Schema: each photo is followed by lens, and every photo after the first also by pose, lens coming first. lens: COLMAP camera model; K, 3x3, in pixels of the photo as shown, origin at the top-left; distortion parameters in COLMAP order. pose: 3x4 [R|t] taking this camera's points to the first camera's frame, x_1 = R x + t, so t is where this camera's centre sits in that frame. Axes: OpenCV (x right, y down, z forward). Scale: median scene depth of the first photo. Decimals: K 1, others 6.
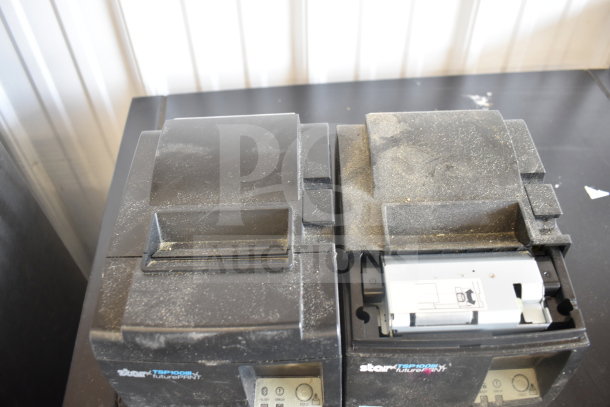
lens RADIAL K [[481.1, 0, 305.0], [0, 481.1, 203.5], [0, 0, 1]] dist [-0.042427, -0.001337]
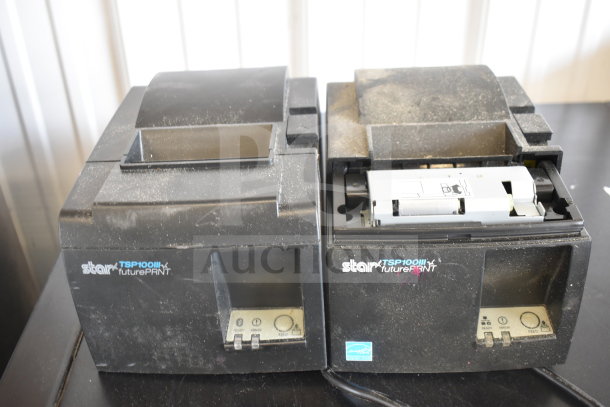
lens RADIAL K [[581.0, 0, 304.5], [0, 581.0, 226.0], [0, 0, 1]] dist [-0.011189, -0.003703]
pose [[0.999545, 0.012042, -0.027660, 0.071517], [-0.019460, 0.957991, -0.286137, 0.583454], [0.023053, 0.286545, 0.957789, -0.098282]]
